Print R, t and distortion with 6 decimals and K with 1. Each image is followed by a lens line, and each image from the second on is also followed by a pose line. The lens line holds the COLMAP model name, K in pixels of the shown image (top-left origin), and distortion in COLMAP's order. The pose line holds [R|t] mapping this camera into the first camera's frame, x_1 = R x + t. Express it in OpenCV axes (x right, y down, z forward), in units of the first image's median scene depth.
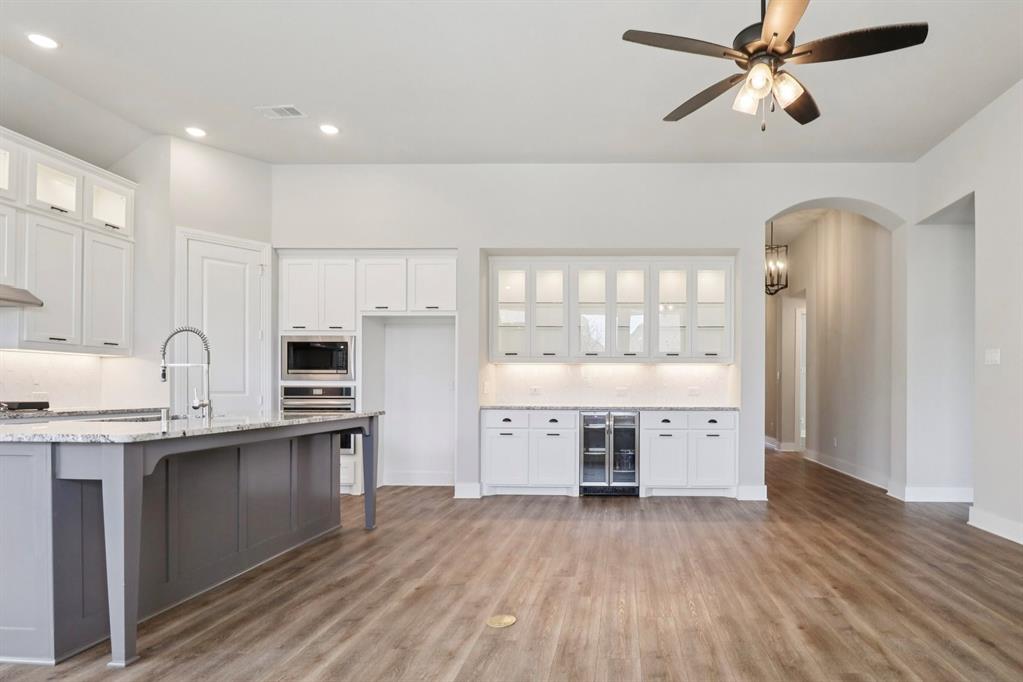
lens RADIAL K [[572.5, 0, 615.9], [0, 572.5, 391.3], [0, 0, 1]] dist [-0.006101, -0.008313]
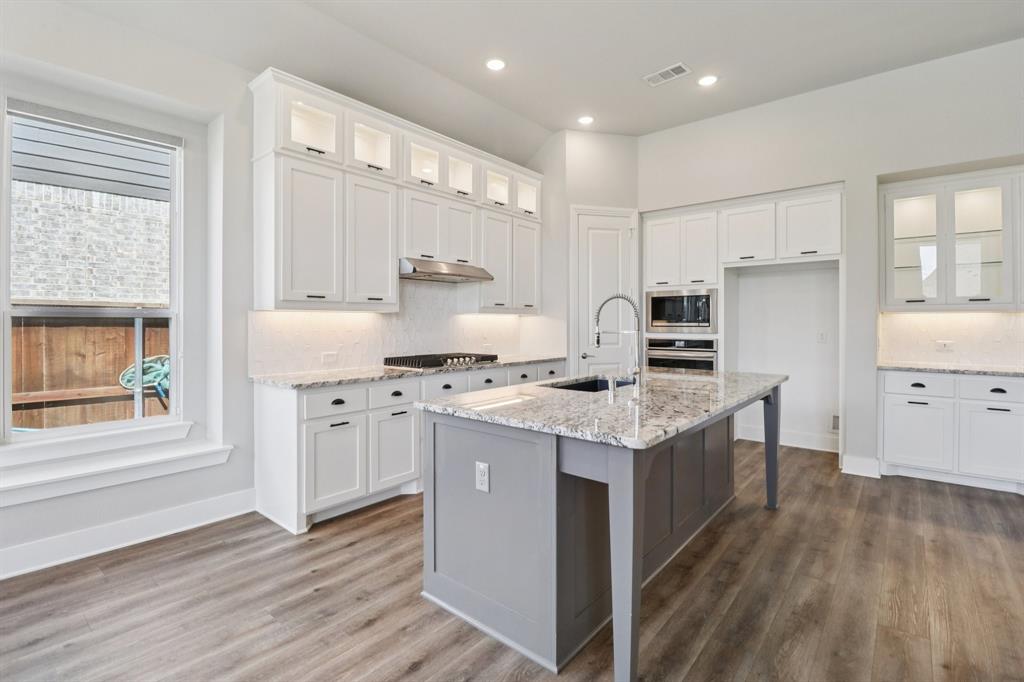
lens RADIAL K [[475.4, 0, 505.6], [0, 475.4, 323.4], [0, 0, 1]] dist [-0.003963, -0.011297]
pose [[0.770496, -0.003768, -0.637434, -0.215275], [0.001266, 0.999990, -0.004382, -0.033420], [0.637443, 0.002569, 0.770493, 0.129778]]
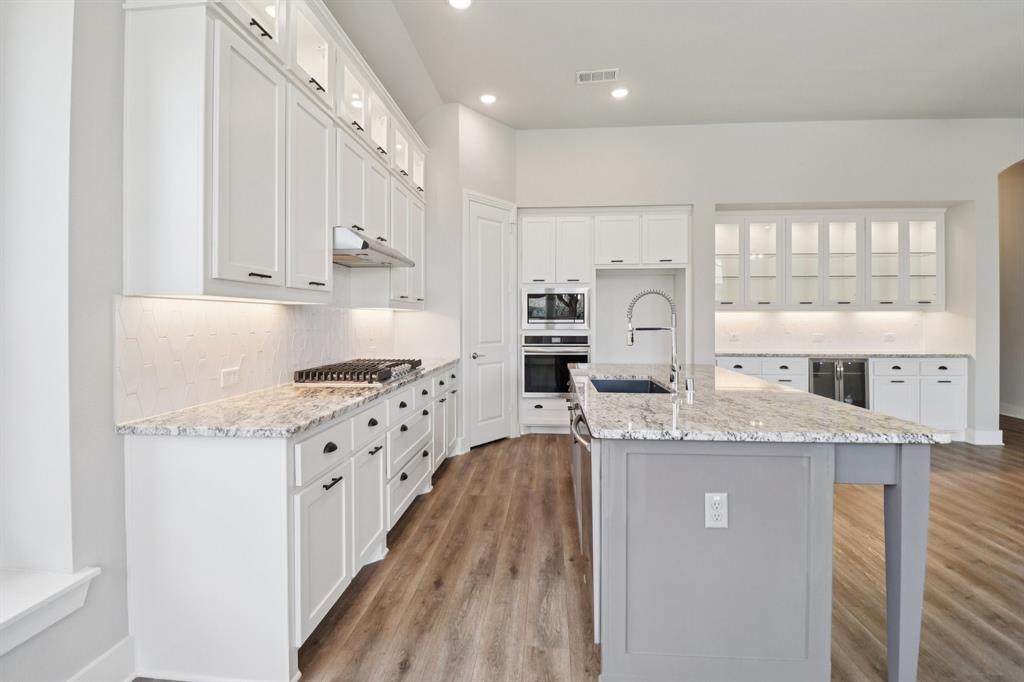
lens RADIAL K [[475.4, 0, 508.6], [0, 475.4, 321.1], [0, 0, 1]] dist [-0.003963, -0.011297]
pose [[0.997762, -0.004928, -0.066688, -0.553556], [0.004860, 0.999987, -0.001186, -0.034515], [0.066693, 0.000859, 0.997773, 0.100042]]
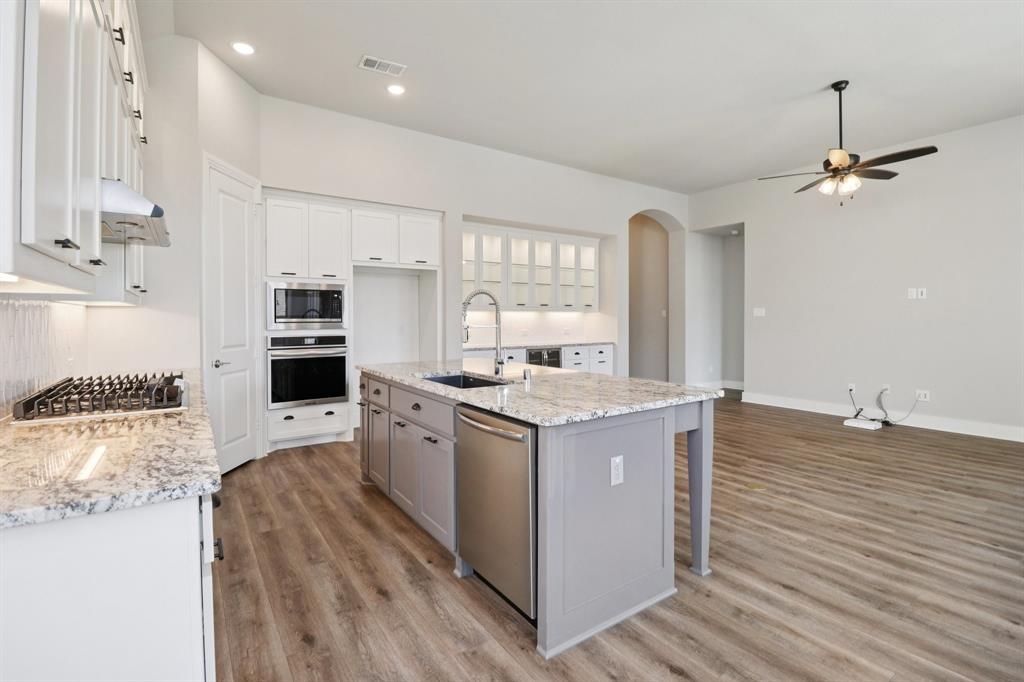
lens RADIAL K [[475.4, 0, 509.9], [0, 475.4, 323.4], [0, 0, 1]] dist [-0.003963, -0.011297]
pose [[0.814056, -0.012490, 0.580652, -0.715758], [0.008088, 0.999916, 0.010169, -0.035000], [-0.580730, -0.003581, 0.814088, 0.149408]]
